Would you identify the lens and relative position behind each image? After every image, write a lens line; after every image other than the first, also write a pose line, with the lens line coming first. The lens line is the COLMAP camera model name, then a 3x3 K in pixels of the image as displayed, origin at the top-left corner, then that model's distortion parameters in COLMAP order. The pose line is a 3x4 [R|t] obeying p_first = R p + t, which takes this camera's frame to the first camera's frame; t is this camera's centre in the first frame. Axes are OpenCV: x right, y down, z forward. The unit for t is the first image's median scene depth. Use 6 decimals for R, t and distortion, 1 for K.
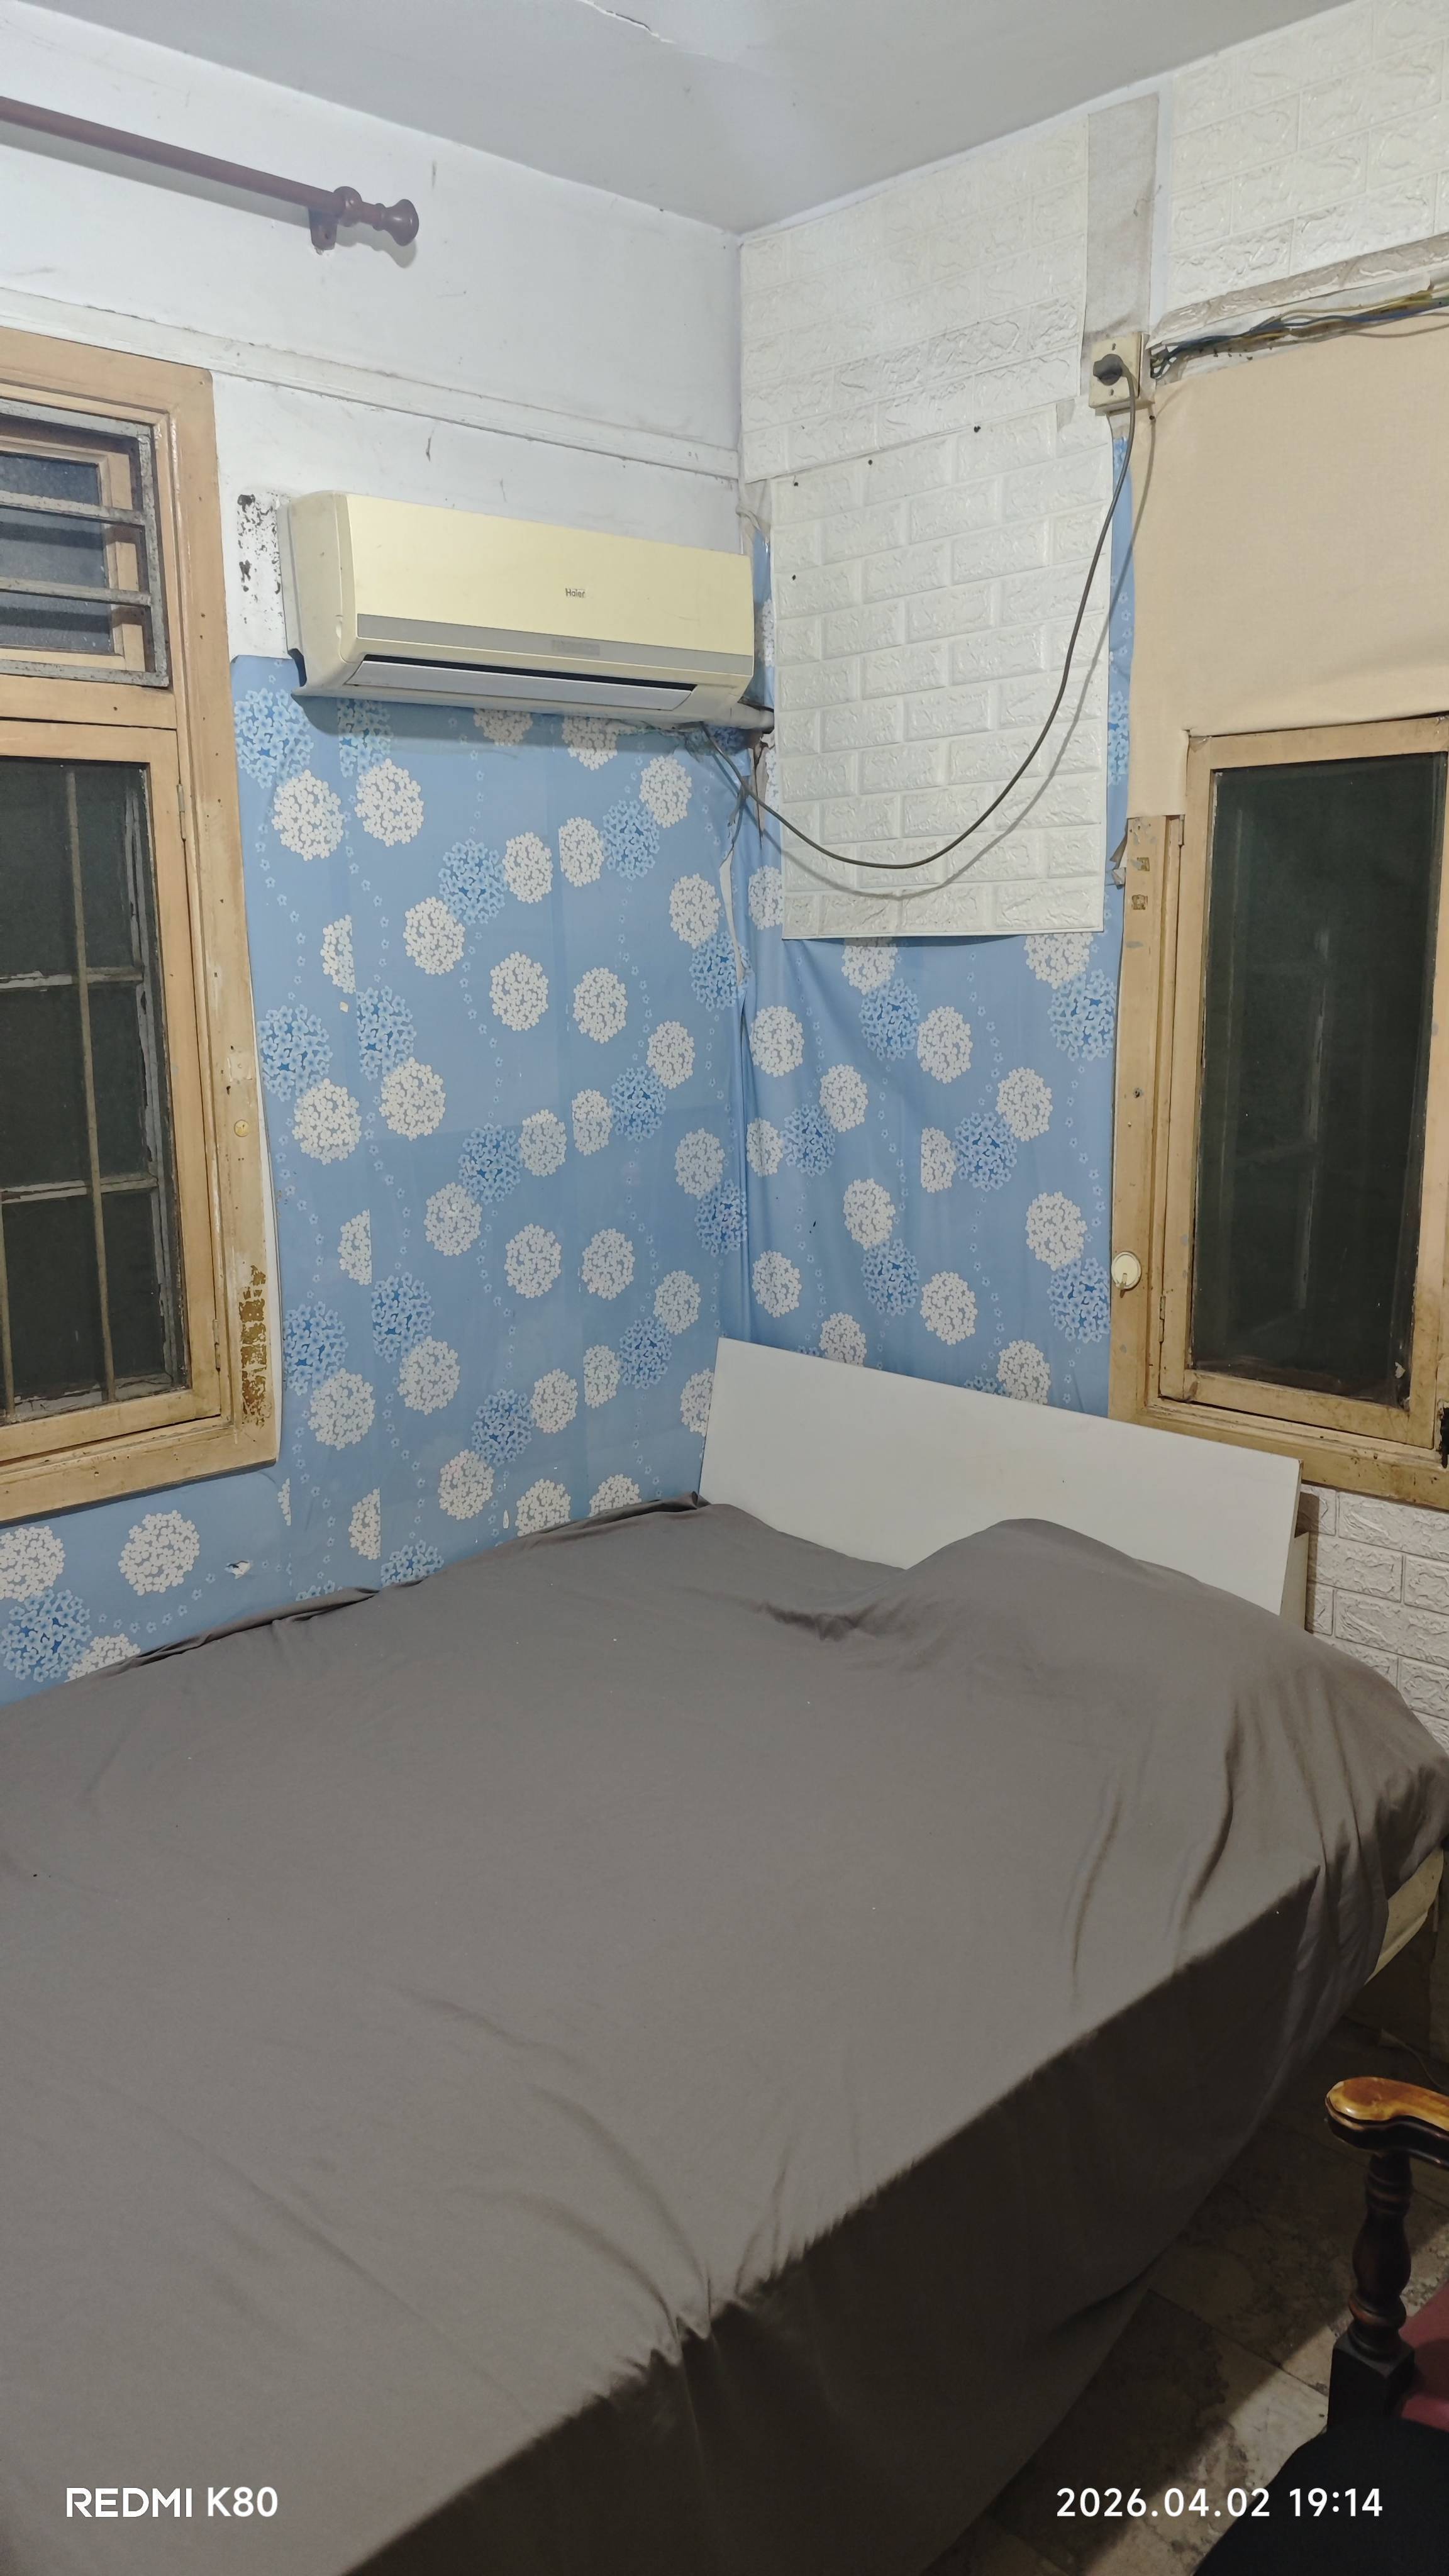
lens RADIAL K [[1854.2, 0, 737.9], [0, 1854.2, 1307.5], [0, 0, 1]] dist [0.044648, -0.046426]
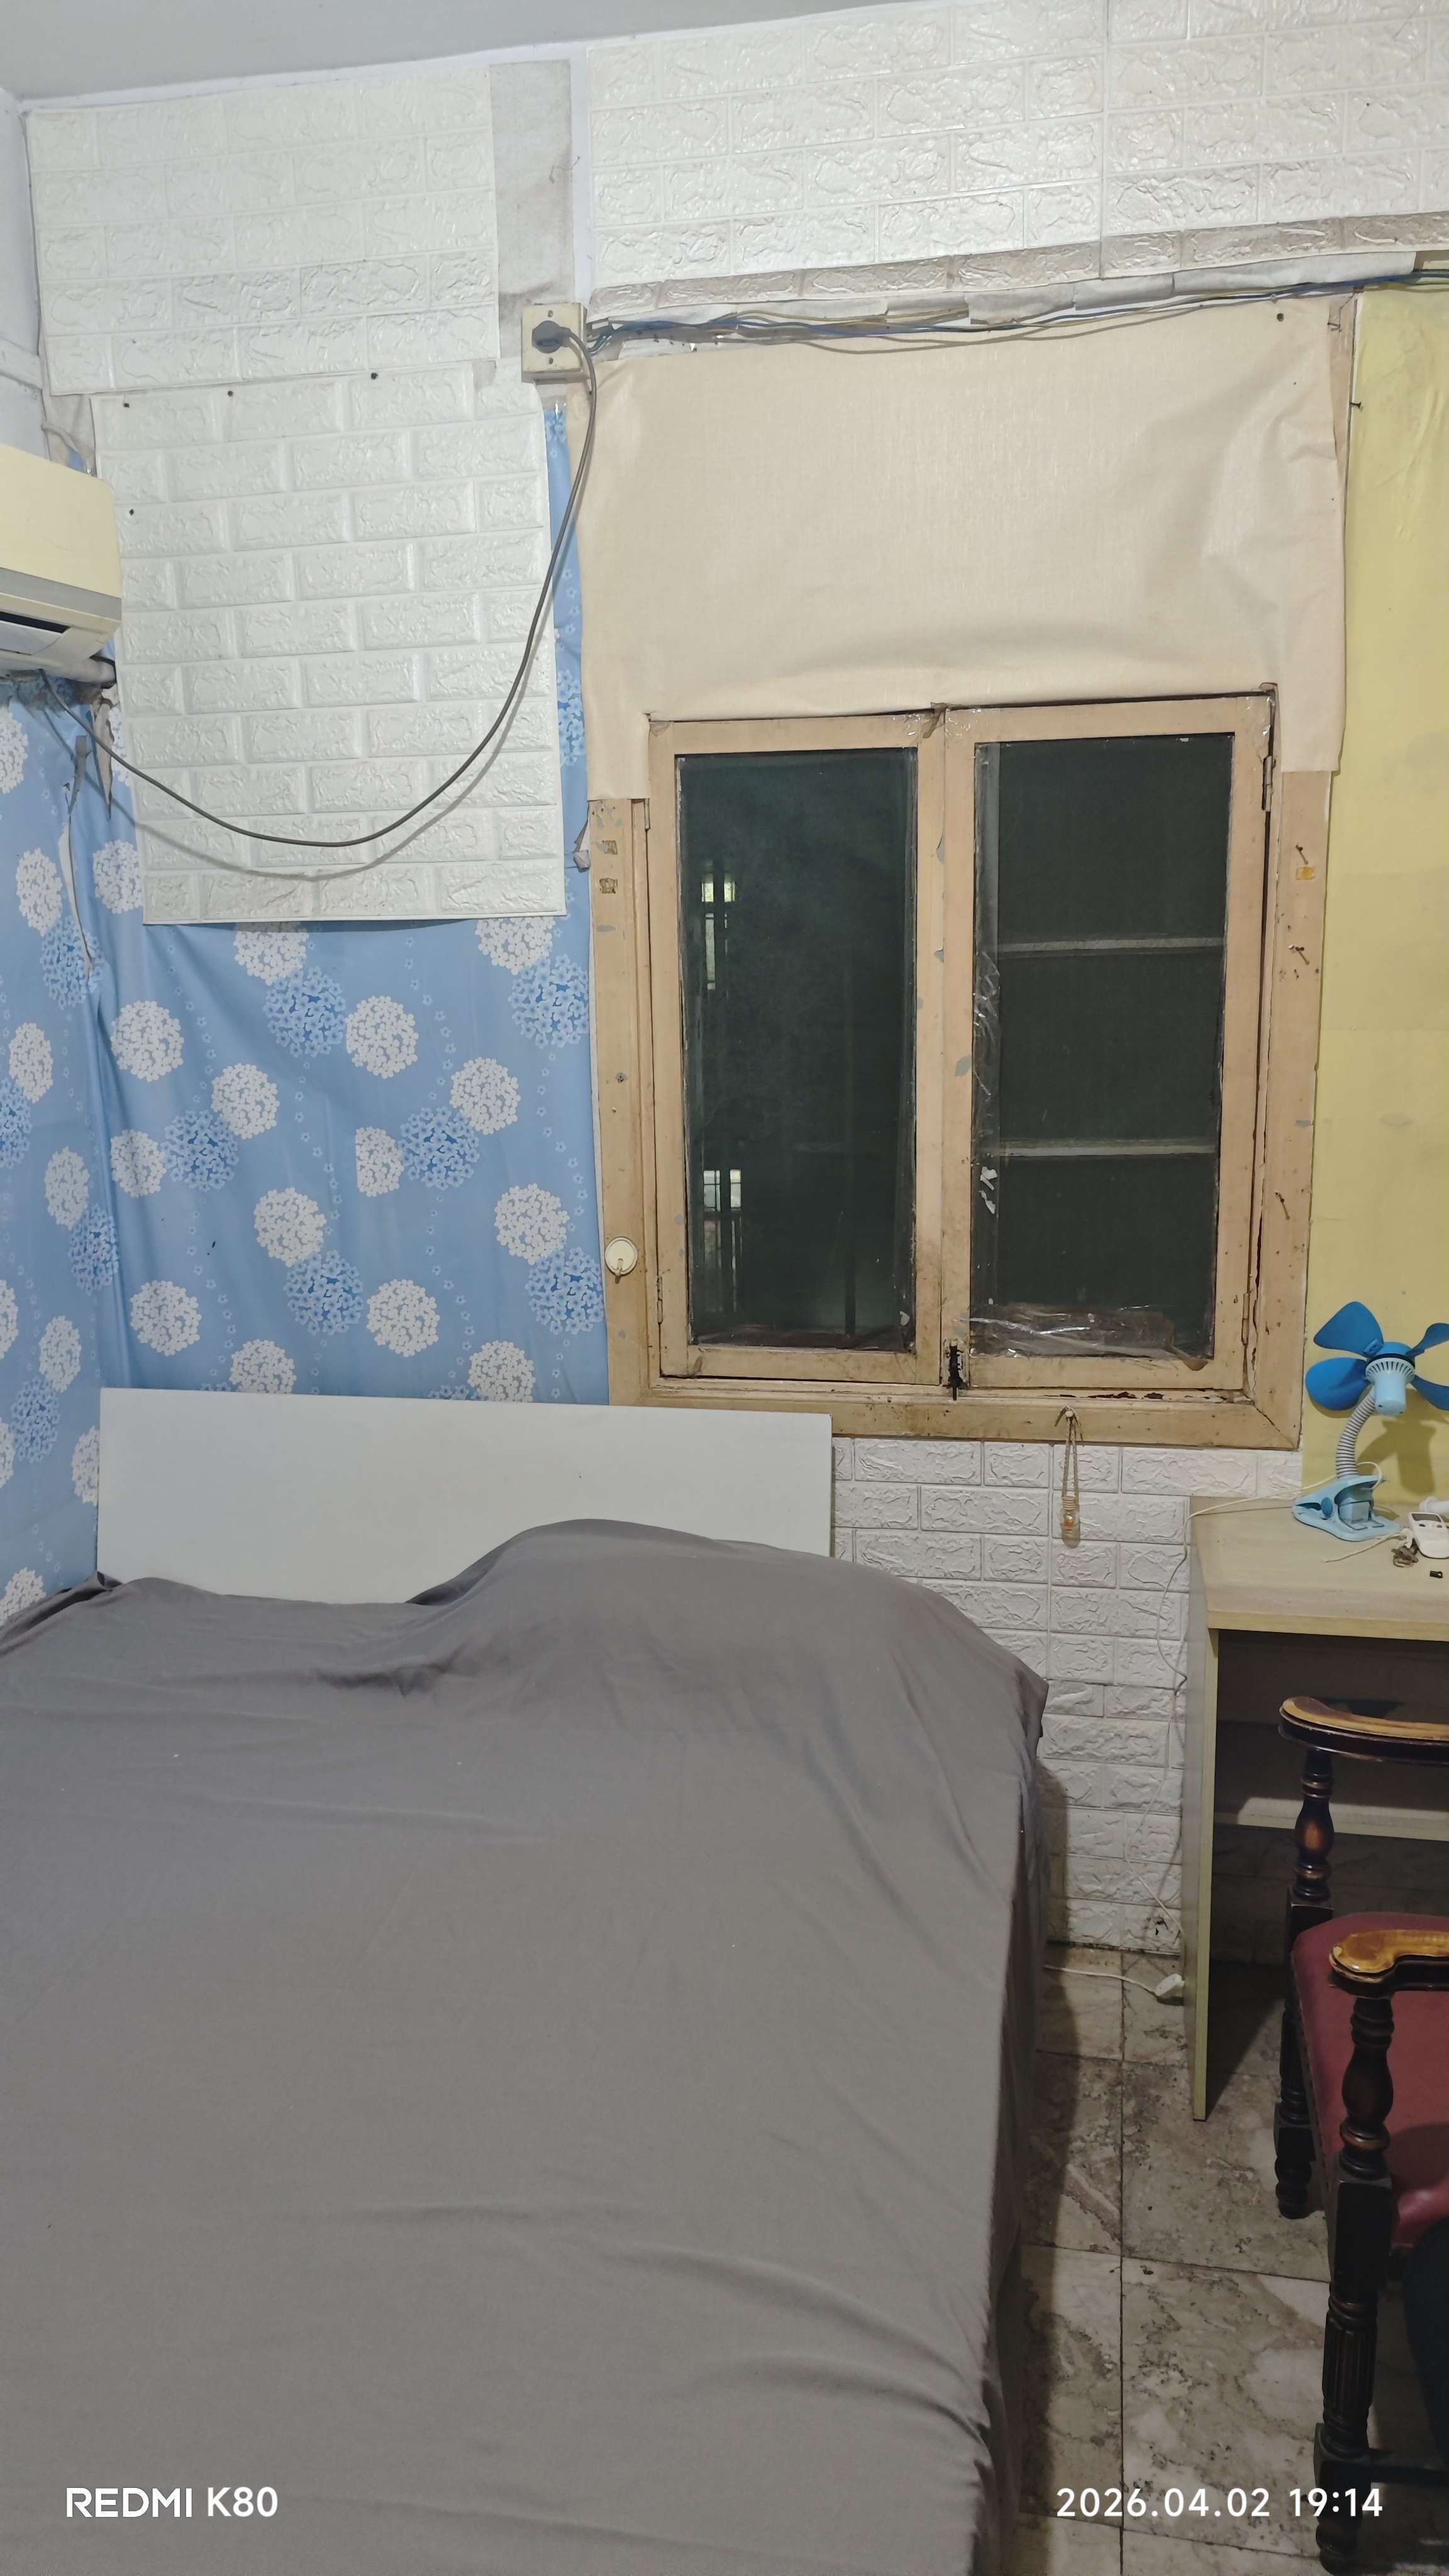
lens RADIAL K [[1854.2, 0, 737.6], [0, 1854.2, 1293.6], [0, 0, 1]] dist [0.044648, -0.046426]
pose [[0.824180, -0.121513, 0.553138, -0.299896], [0.120264, 0.991986, 0.038726, -0.031701], [-0.553411, 0.034605, 0.832189, 0.144187]]
